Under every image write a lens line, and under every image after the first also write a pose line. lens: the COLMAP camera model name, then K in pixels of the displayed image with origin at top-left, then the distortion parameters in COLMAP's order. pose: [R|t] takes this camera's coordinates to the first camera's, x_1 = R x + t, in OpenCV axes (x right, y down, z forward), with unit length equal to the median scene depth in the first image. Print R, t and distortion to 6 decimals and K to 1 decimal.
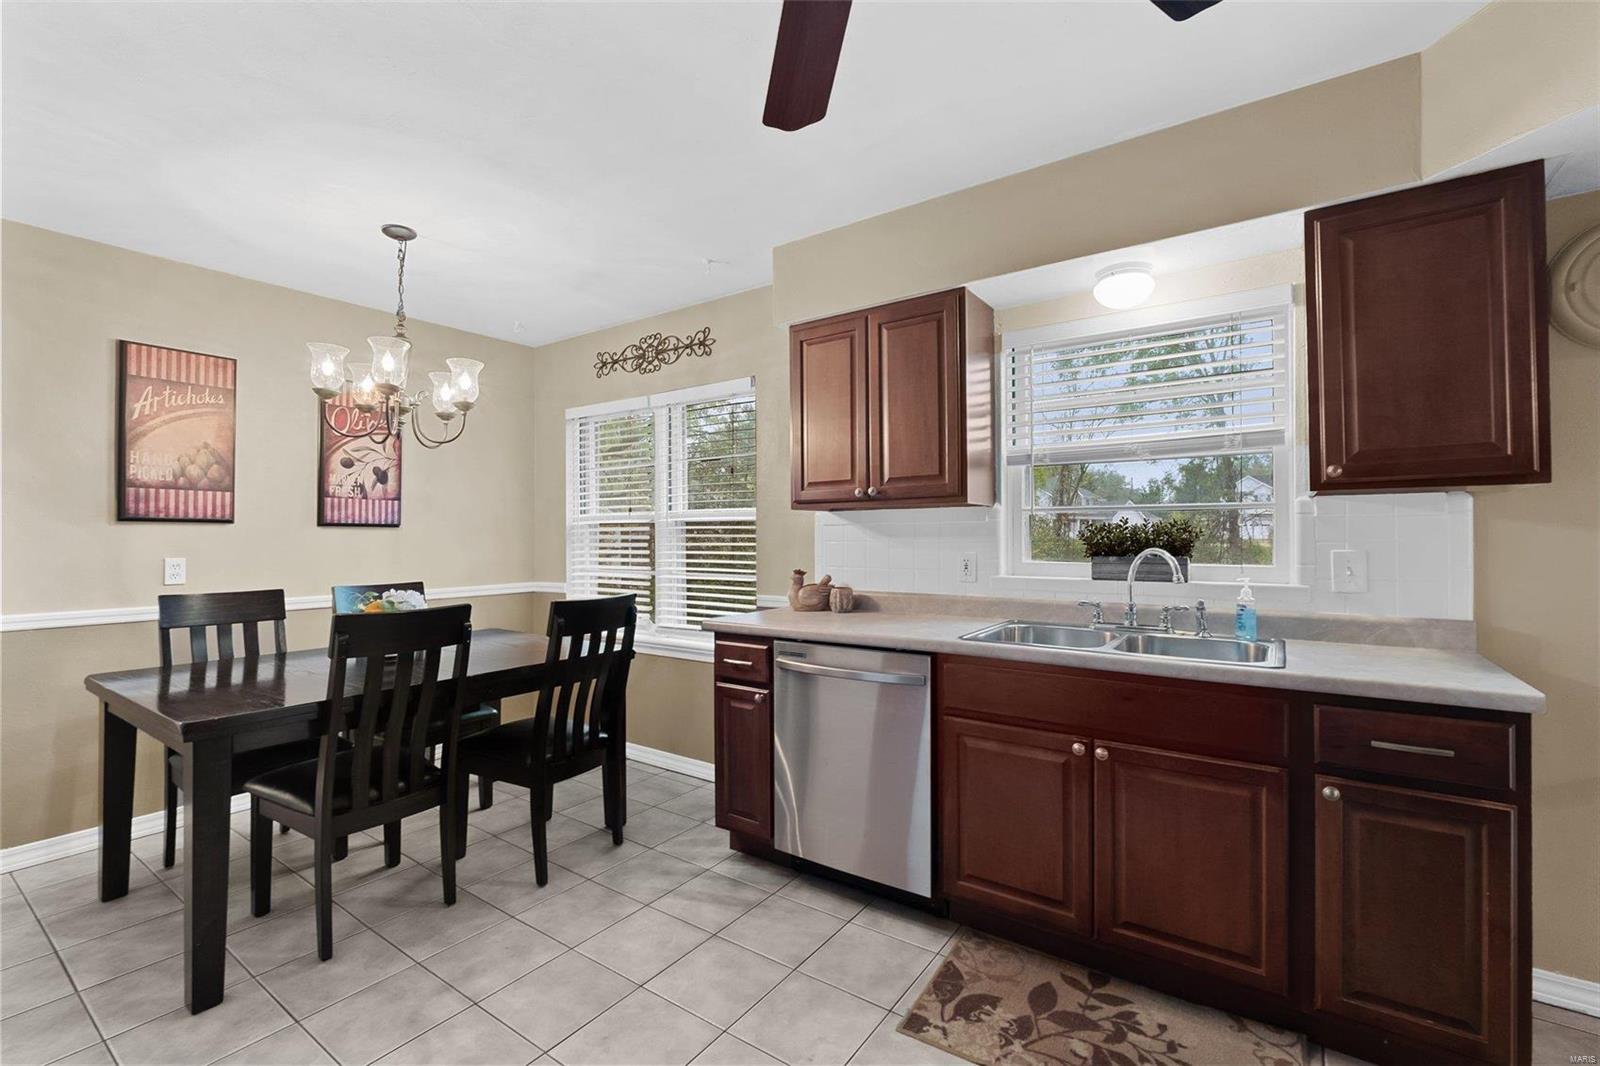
lens RADIAL K [[692.9, 0, 798.4], [0, 692.9, 530.9], [0, 0, 1]] dist [-0.007767, -0.000629]
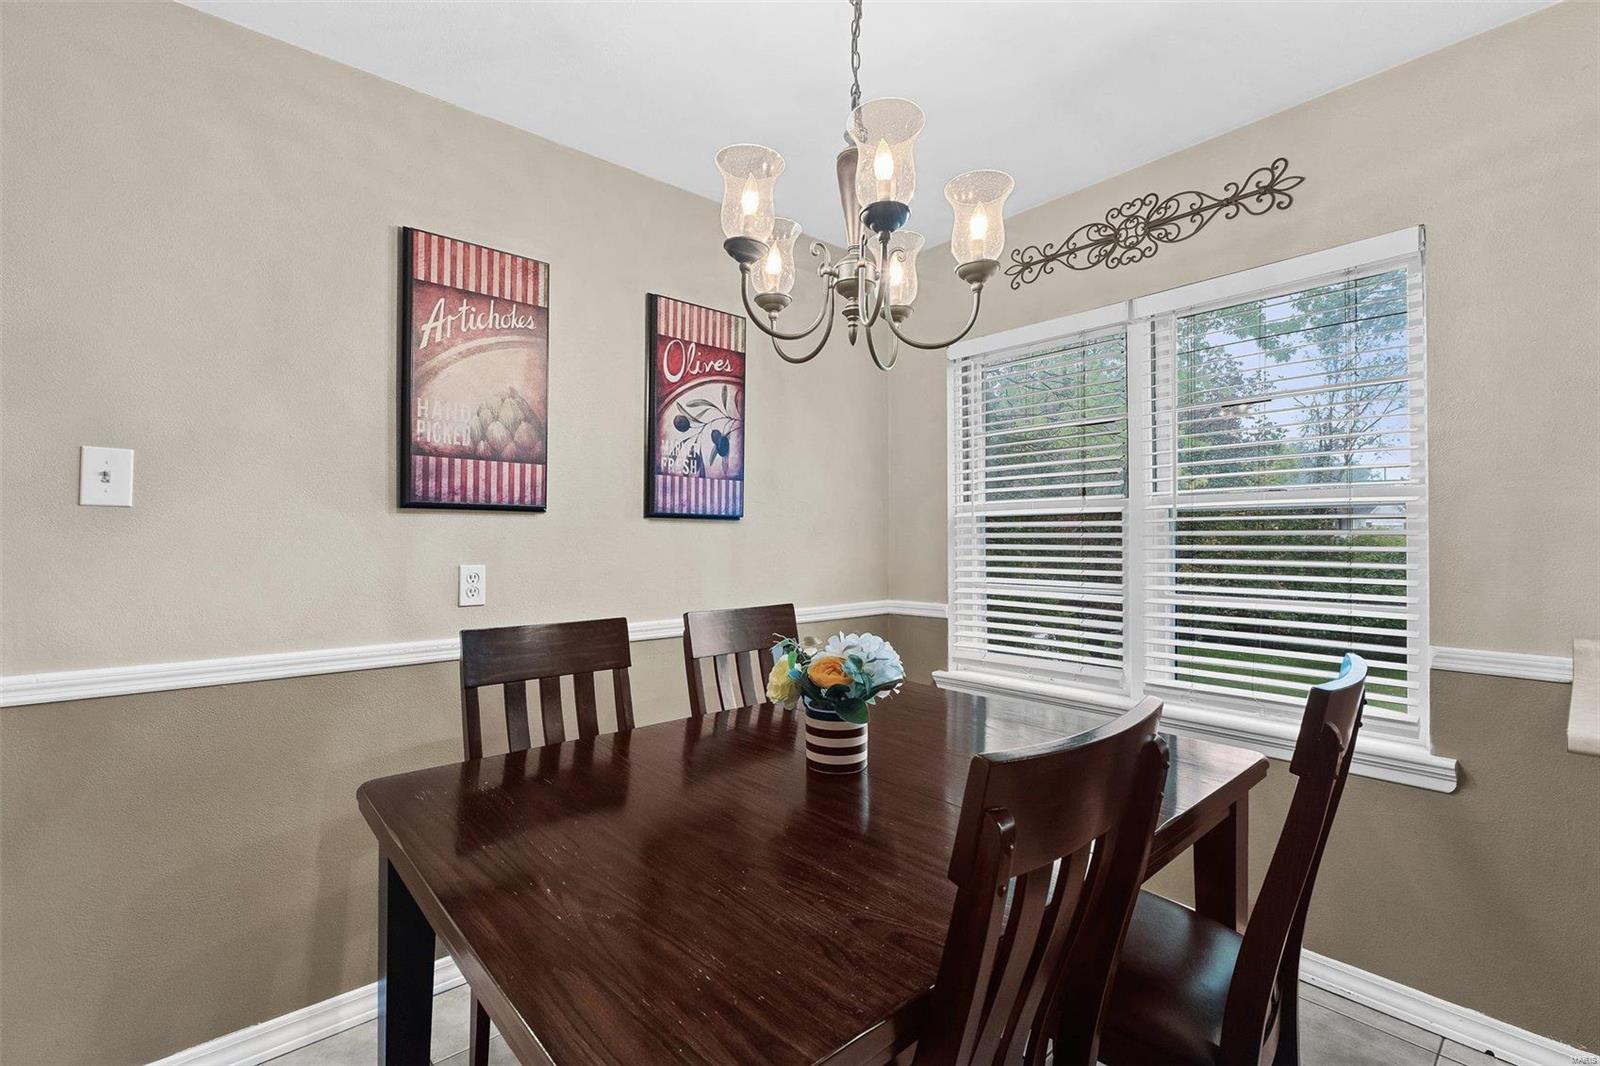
lens RADIAL K [[692.9, 0, 786.8], [0, 692.9, 531.9], [0, 0, 1]] dist [-0.007767, -0.000629]
pose [[0.968886, 0.001185, -0.247504, -0.446575], [-0.000872, 0.999999, 0.001373, 0.006535], [0.247505, -0.001115, 0.968886, 0.430164]]
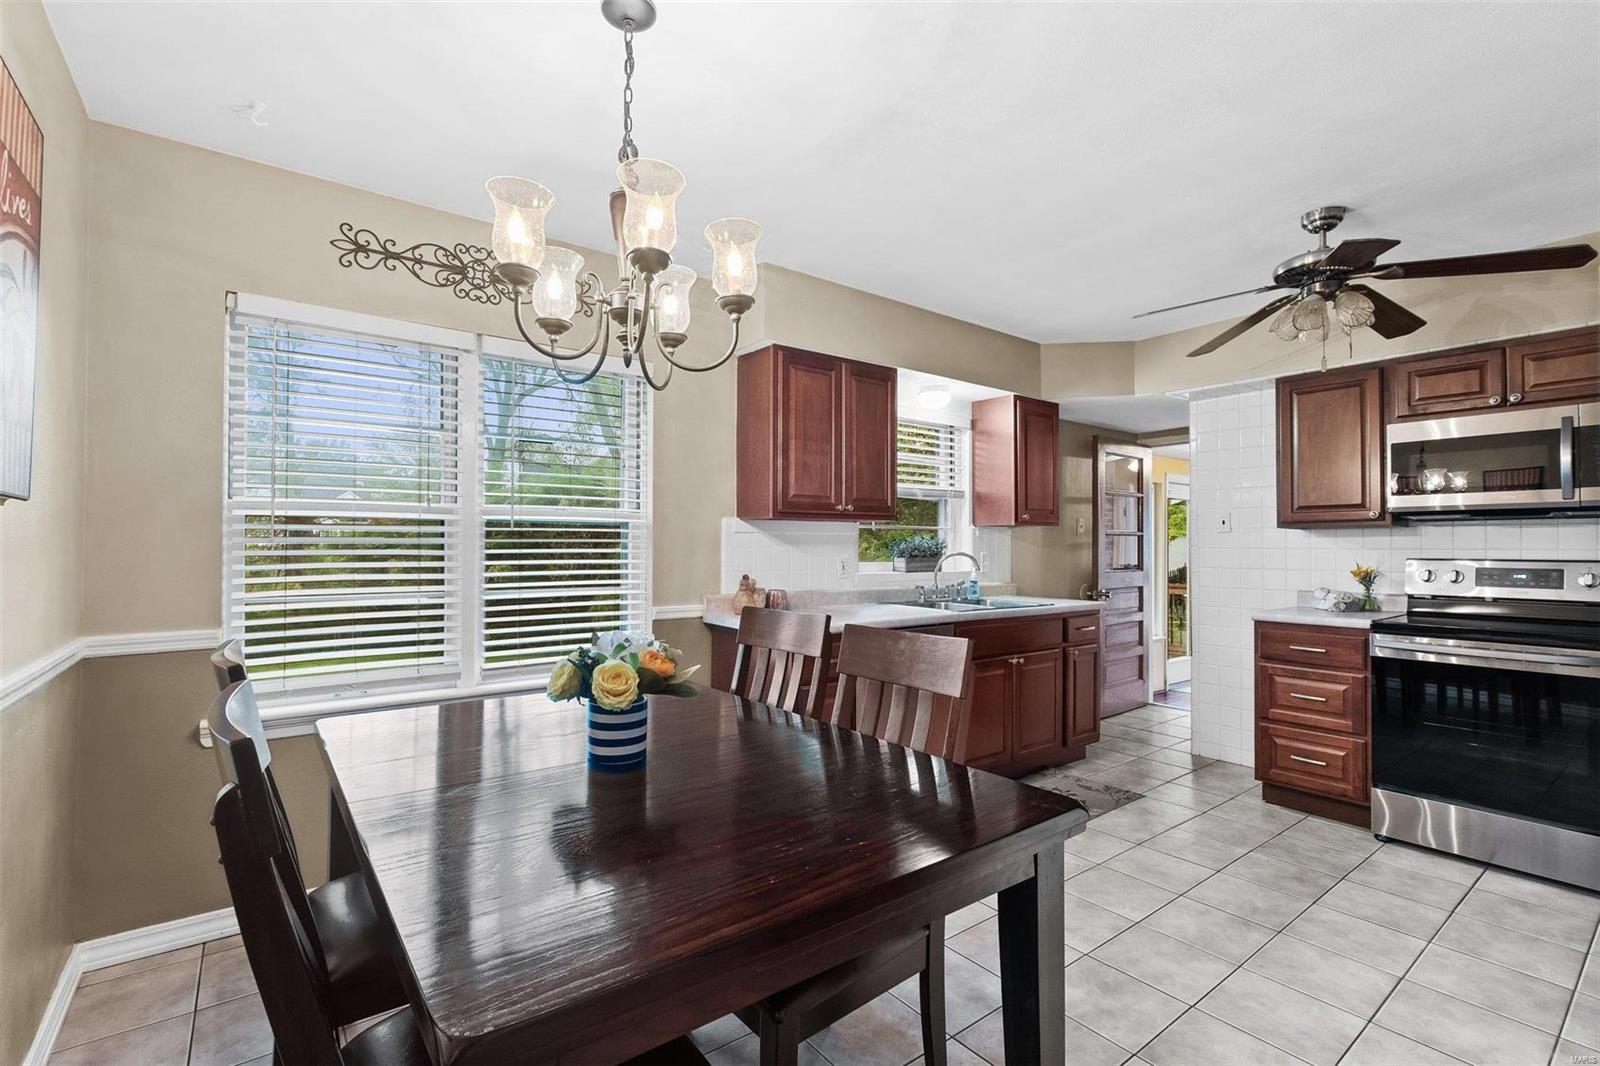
lens RADIAL K [[692.9, 0, 780.1], [0, 692.9, 536.4], [0, 0, 1]] dist [-0.007767, -0.000629]
pose [[0.321911, 0.016860, 0.946620, -0.954891], [-0.015486, 0.999801, -0.012541, 0.009765], [-0.946643, -0.010622, 0.322108, 0.620875]]
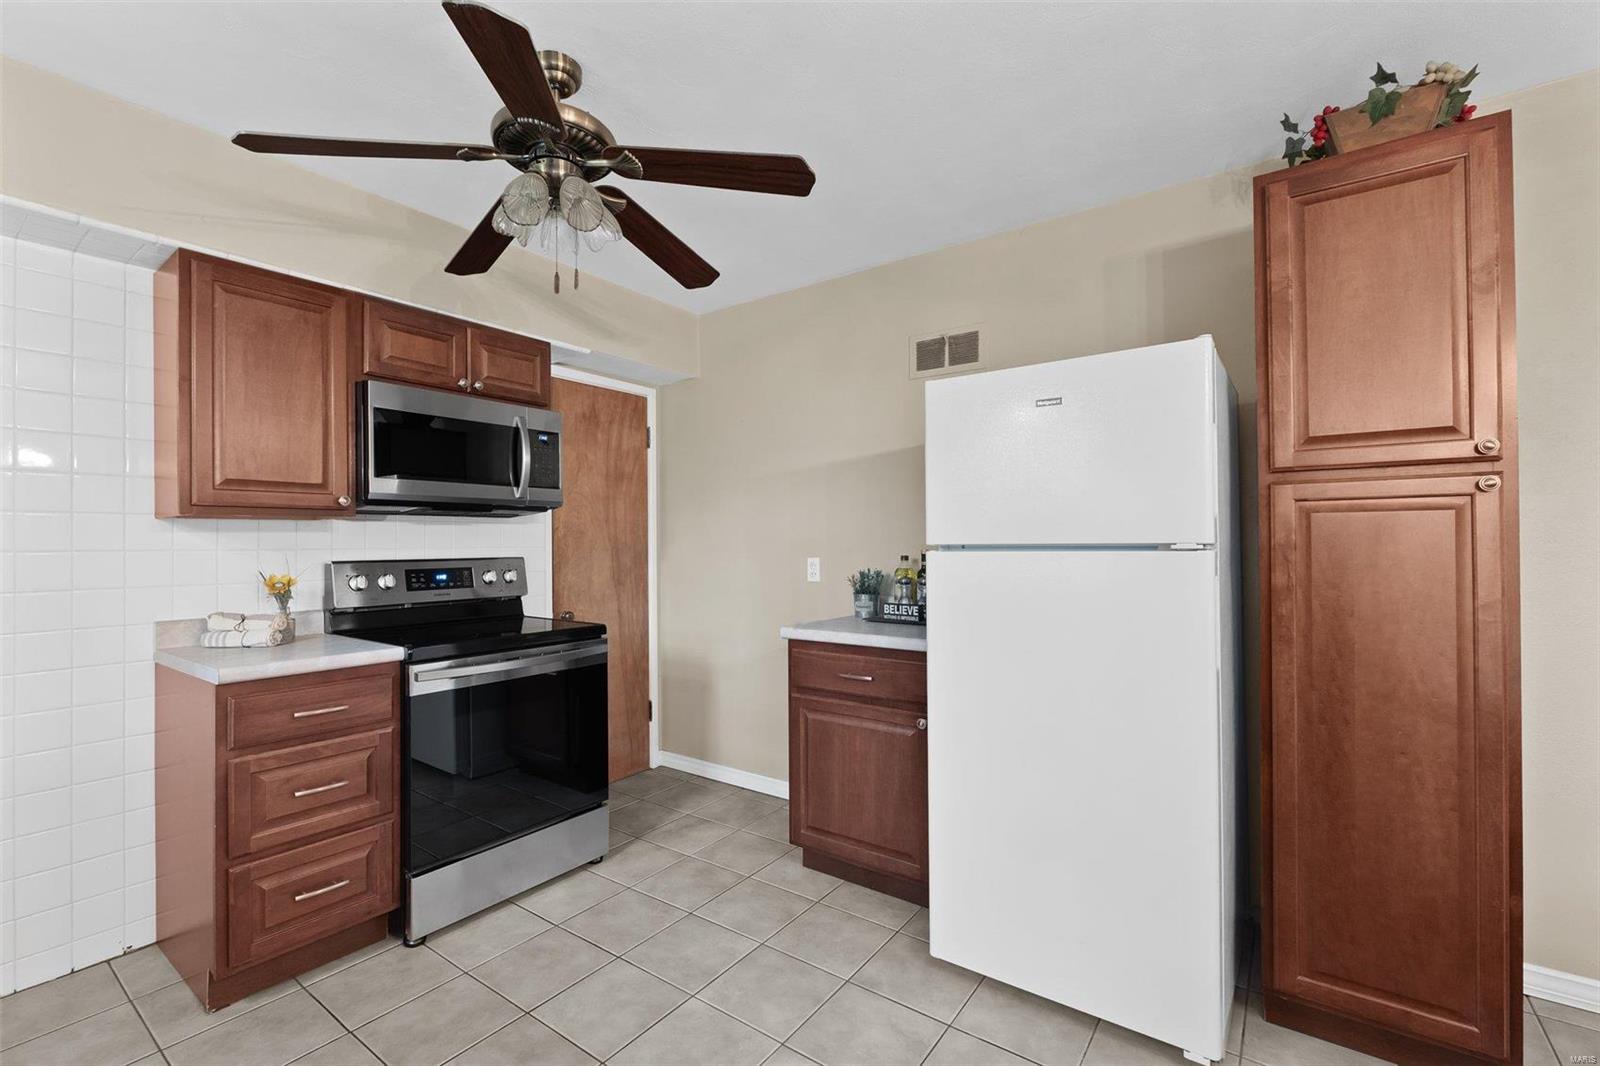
lens RADIAL K [[692.9, 0, 789.4], [0, 692.9, 538.2], [0, 0, 1]] dist [-0.007767, -0.000629]
pose [[-0.999544, 0.010466, 0.028335, -0.174323], [0.009878, 0.999734, -0.020824, 0.010080], [-0.028545, -0.020535, -0.999382, 0.836450]]
